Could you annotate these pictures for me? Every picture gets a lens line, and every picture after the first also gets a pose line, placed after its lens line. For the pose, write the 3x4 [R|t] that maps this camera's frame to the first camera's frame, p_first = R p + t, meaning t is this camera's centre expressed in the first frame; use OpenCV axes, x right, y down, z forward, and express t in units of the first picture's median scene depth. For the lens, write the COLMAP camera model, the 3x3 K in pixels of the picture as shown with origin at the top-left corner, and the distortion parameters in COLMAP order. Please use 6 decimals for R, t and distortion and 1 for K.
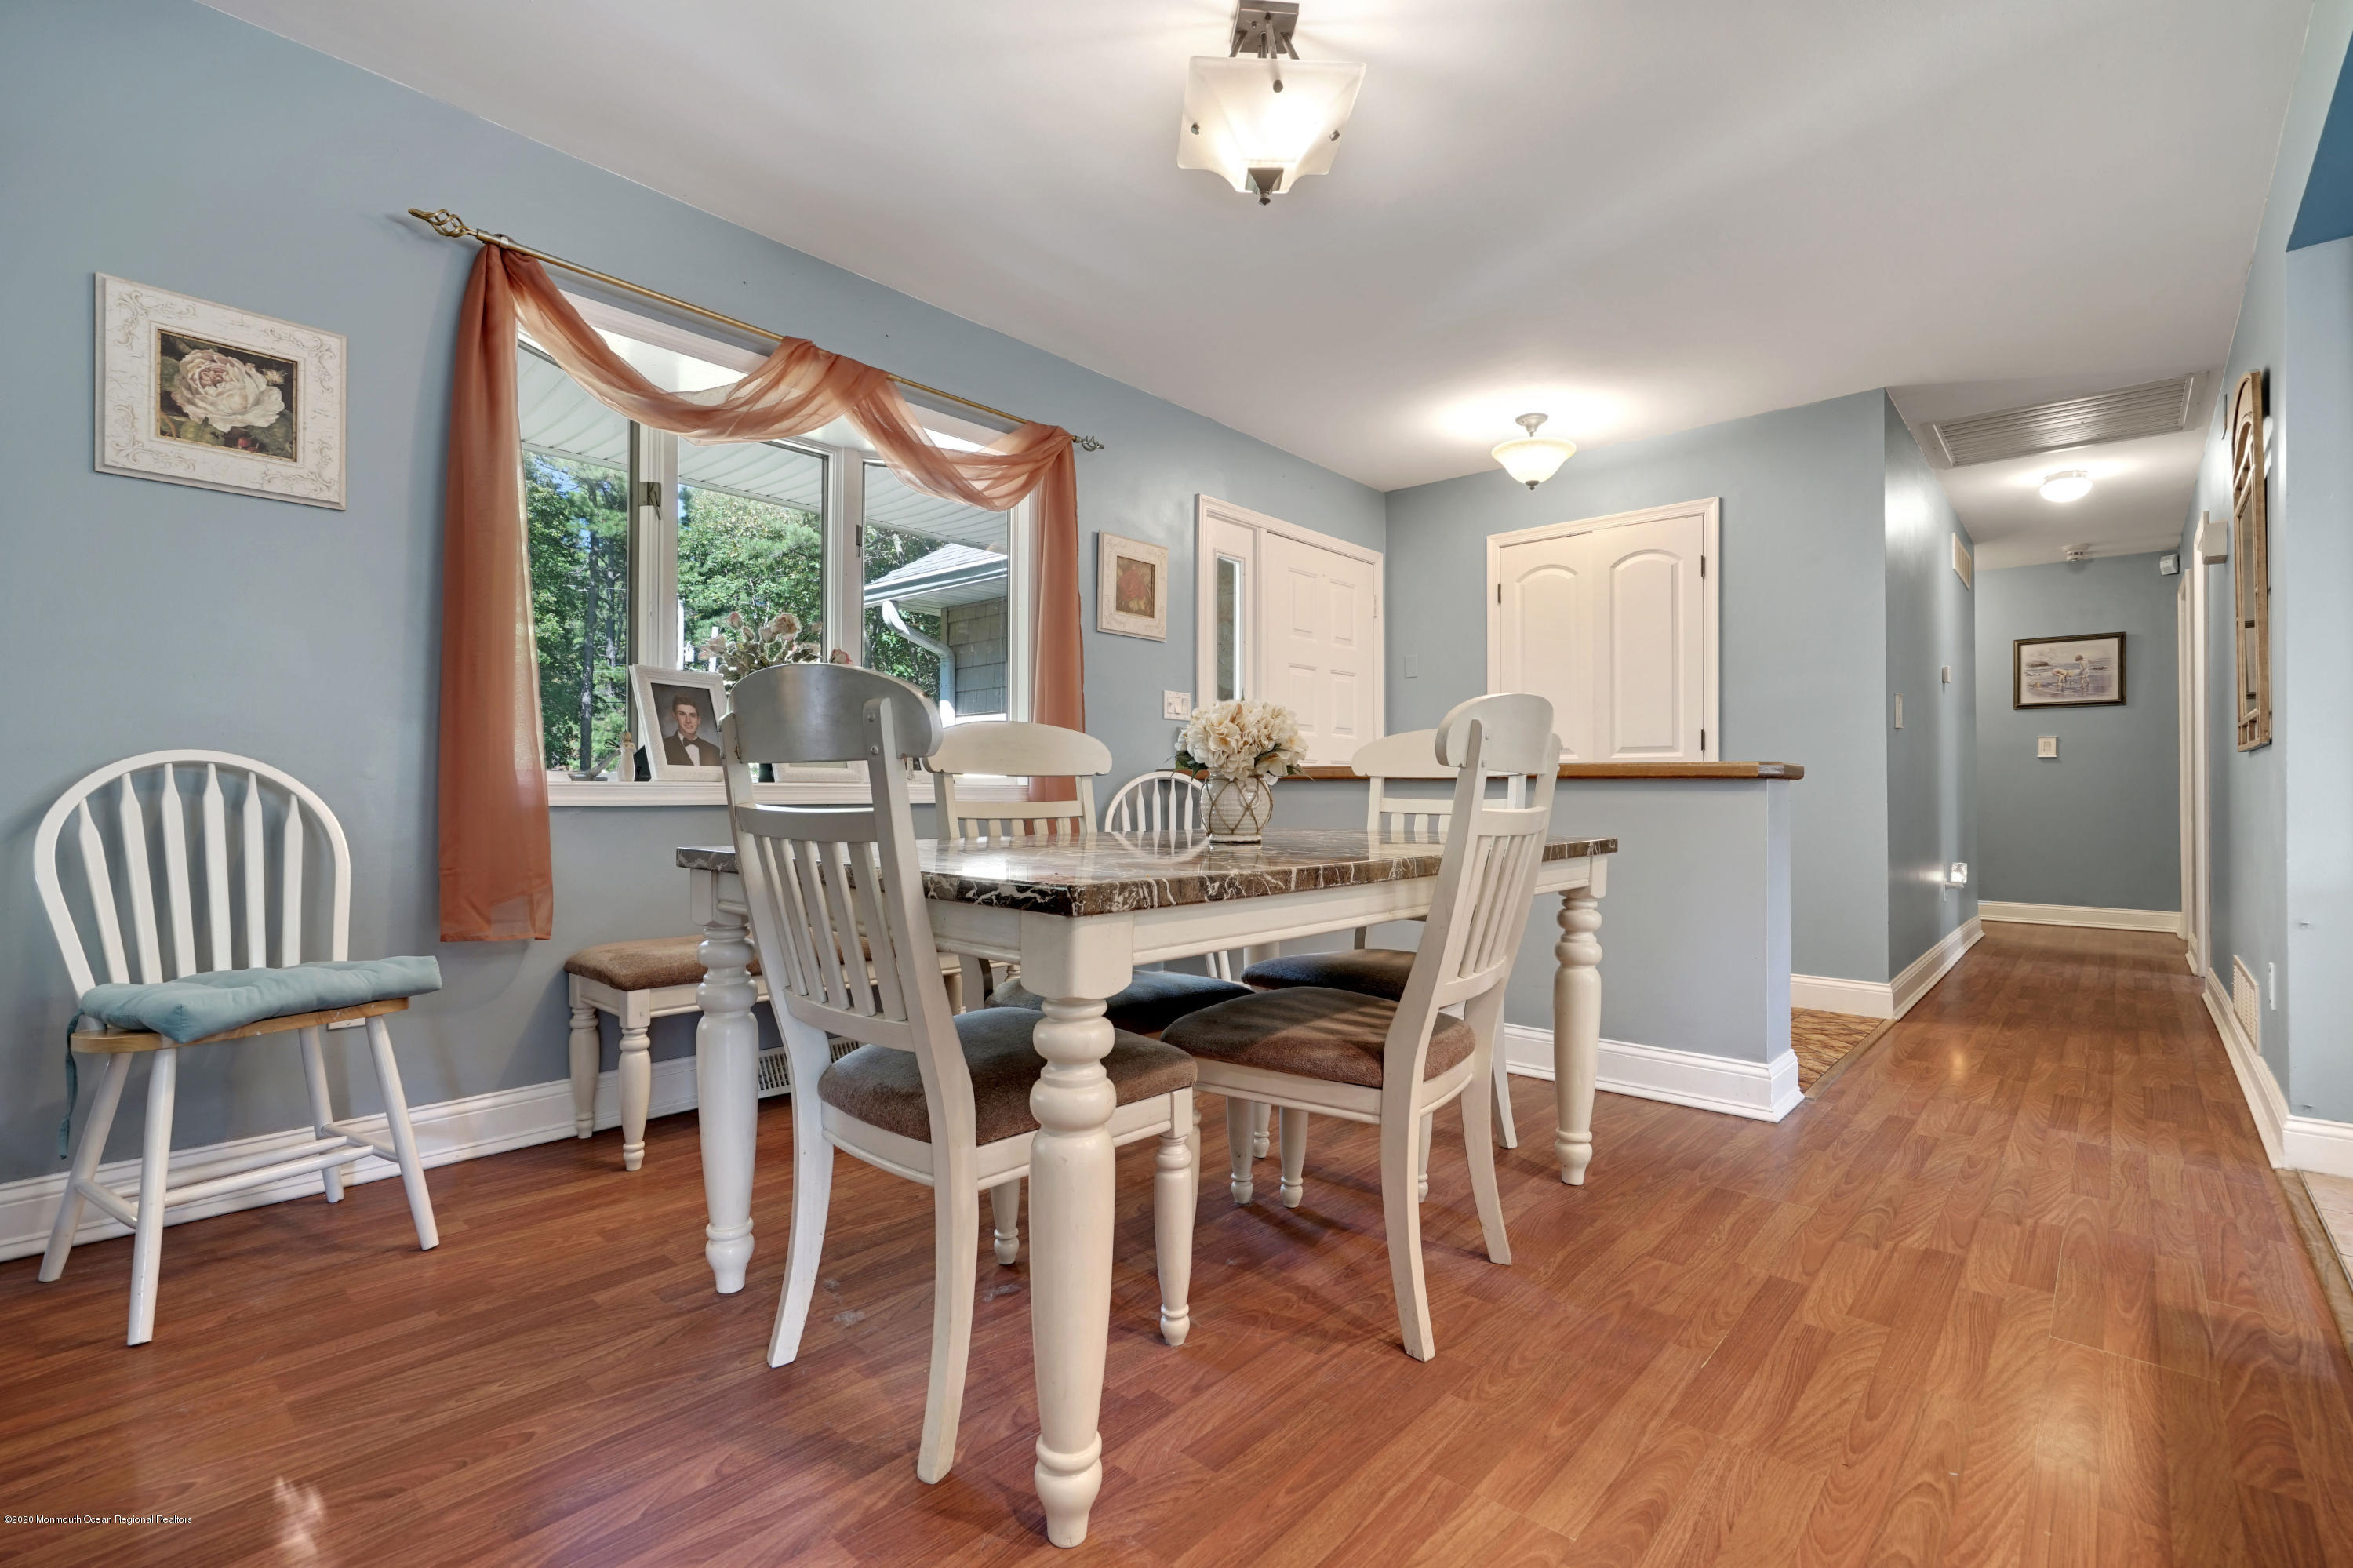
lens RADIAL K [[1060.0, 0, 1174.5], [0, 1060.0, 776.7], [0, 0, 1]] dist [-0.007327, 0.003405]
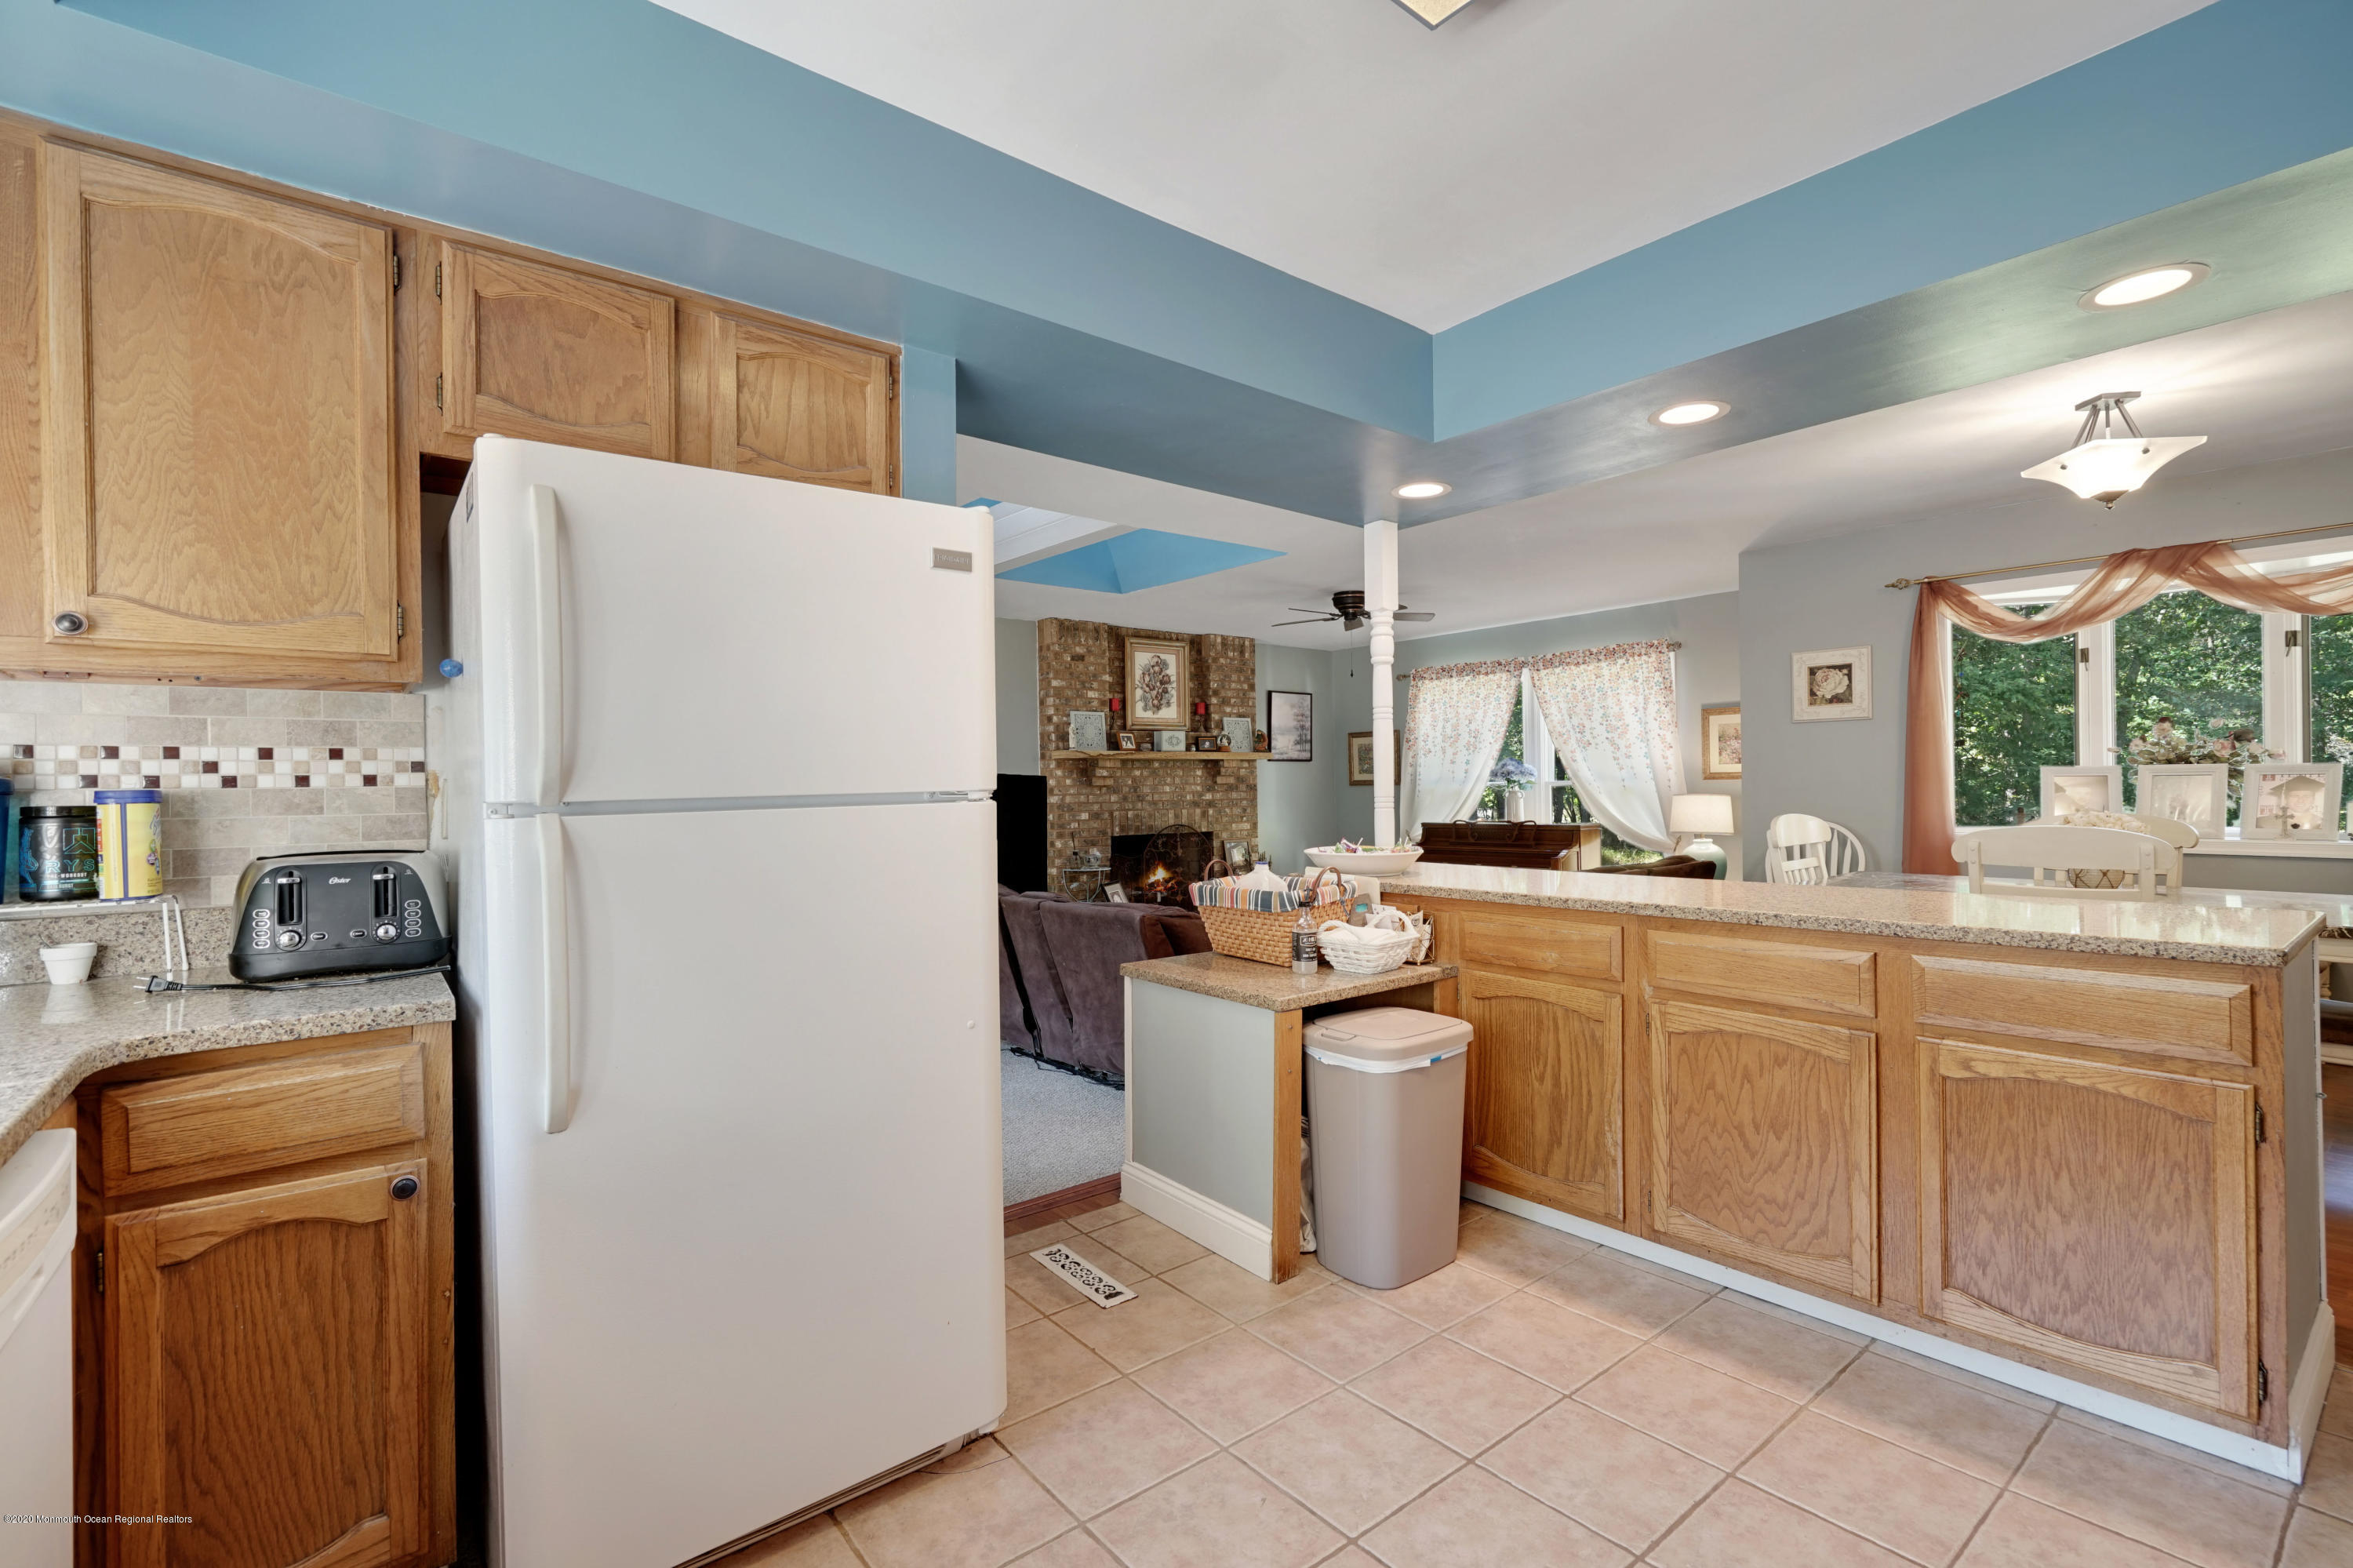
lens RADIAL K [[1060.0, 0, 1169.2], [0, 1060.0, 774.6], [0, 0, 1]] dist [-0.007327, 0.003405]
pose [[-0.172166, -0.009371, -0.985023, 1.482464], [0.029760, 0.999449, -0.014710, -0.112346], [0.984618, -0.031847, -0.171792, -0.123984]]
